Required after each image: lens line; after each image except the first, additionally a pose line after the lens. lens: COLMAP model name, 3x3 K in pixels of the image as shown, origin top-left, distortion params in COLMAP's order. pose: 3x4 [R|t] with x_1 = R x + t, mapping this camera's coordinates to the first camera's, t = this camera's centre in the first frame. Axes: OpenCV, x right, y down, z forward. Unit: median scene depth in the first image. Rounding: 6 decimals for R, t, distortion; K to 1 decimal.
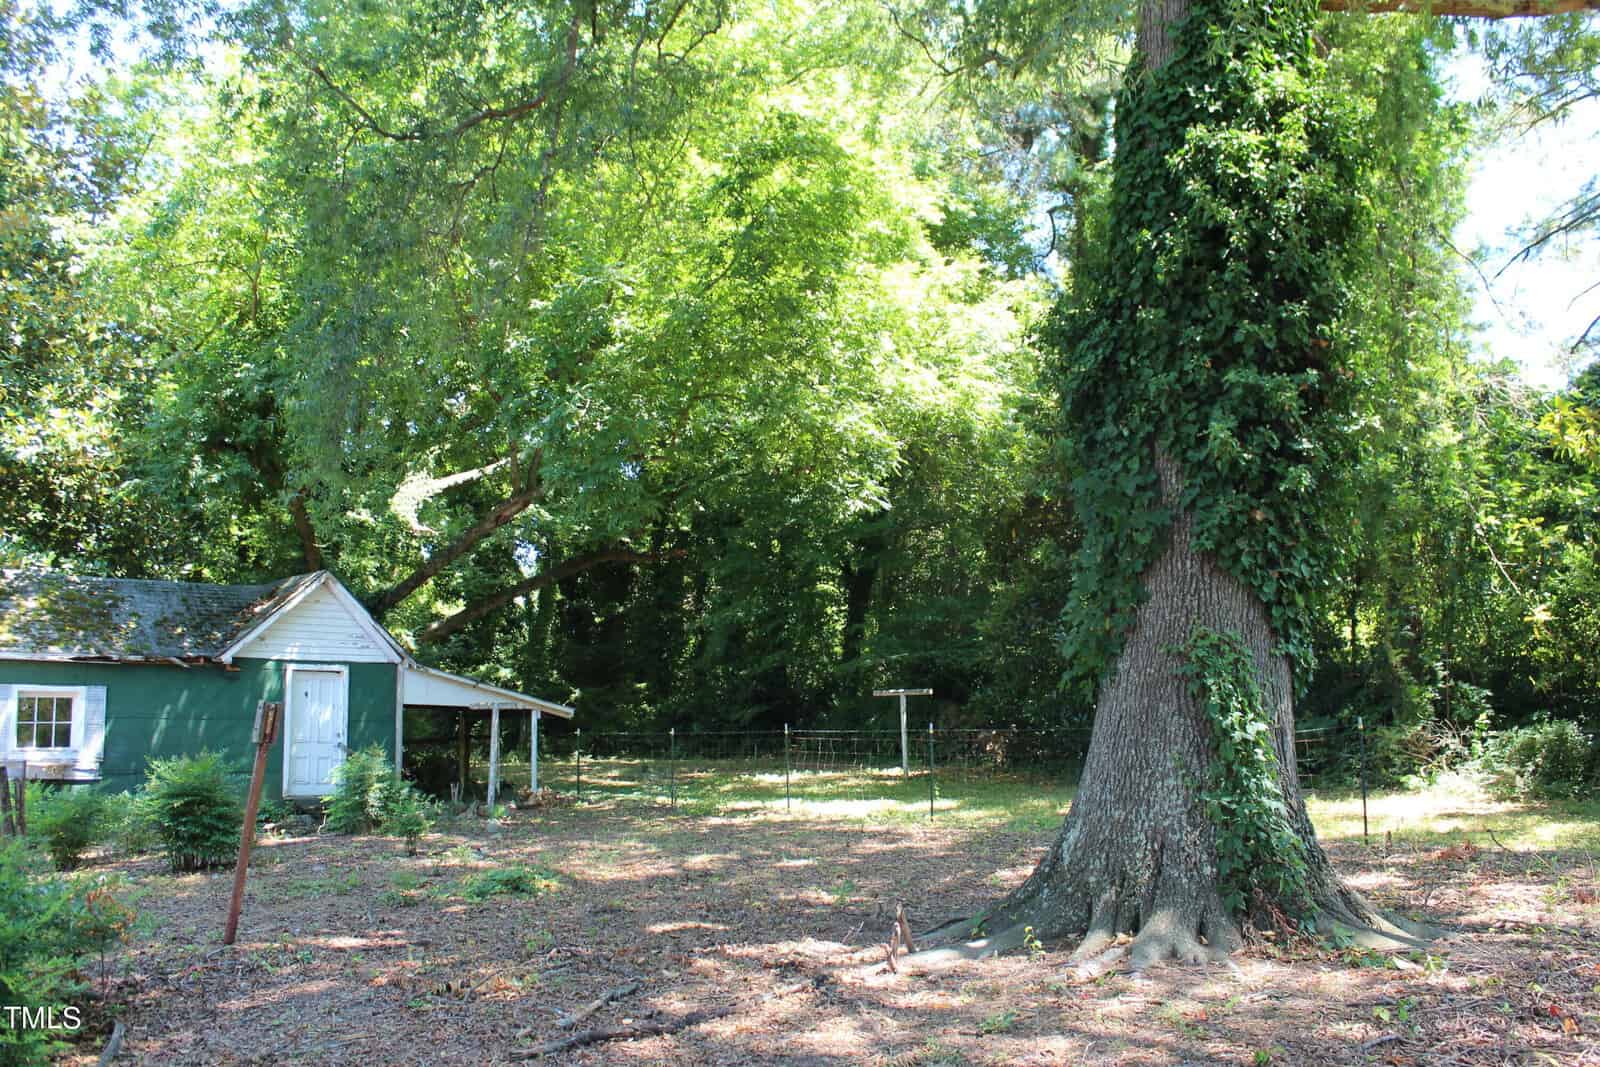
lens RADIAL K [[1420.3, 0, 800.0], [0, 1420.3, 533.5], [0, 0, 1]] dist [-0.182074, 0.190358]
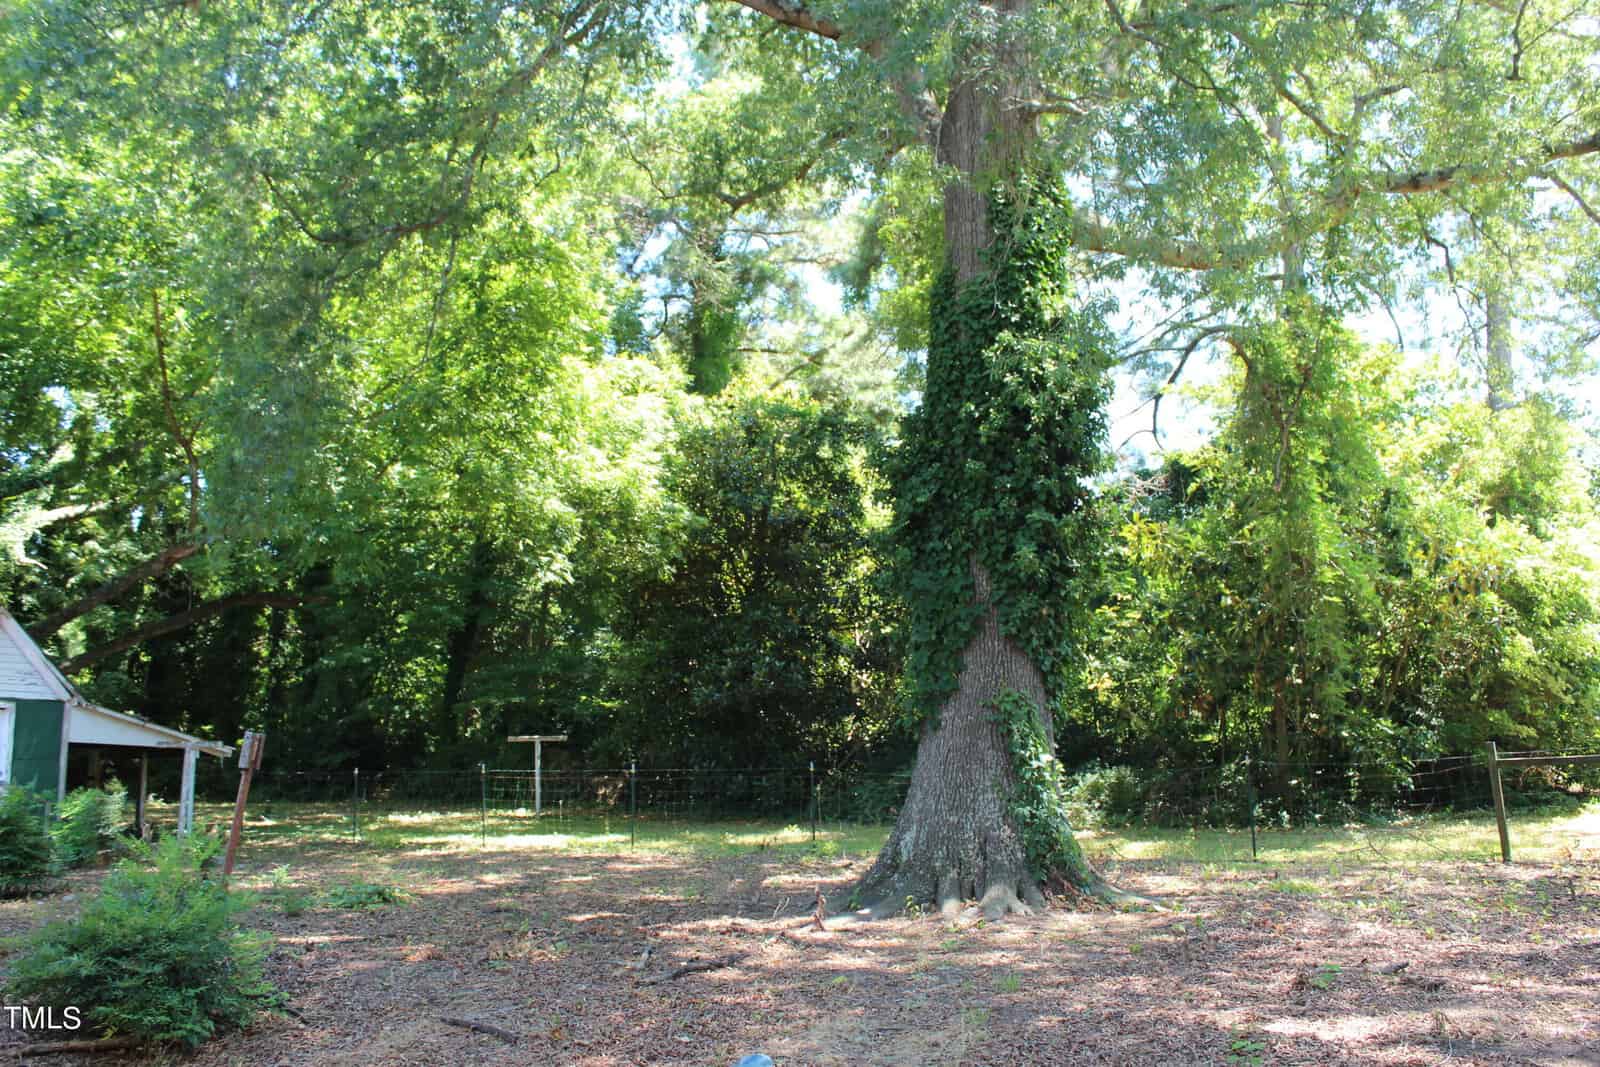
lens RADIAL K [[1420.3, 0, 800.0], [0, 1420.3, 533.5], [0, 0, 1]] dist [-0.182074, 0.190358]
pose [[0.938838, 0.056370, 0.339714, -0.381456], [-0.043797, 0.998046, -0.044571, -0.015891], [-0.341562, 0.026966, 0.939472, -0.268952]]
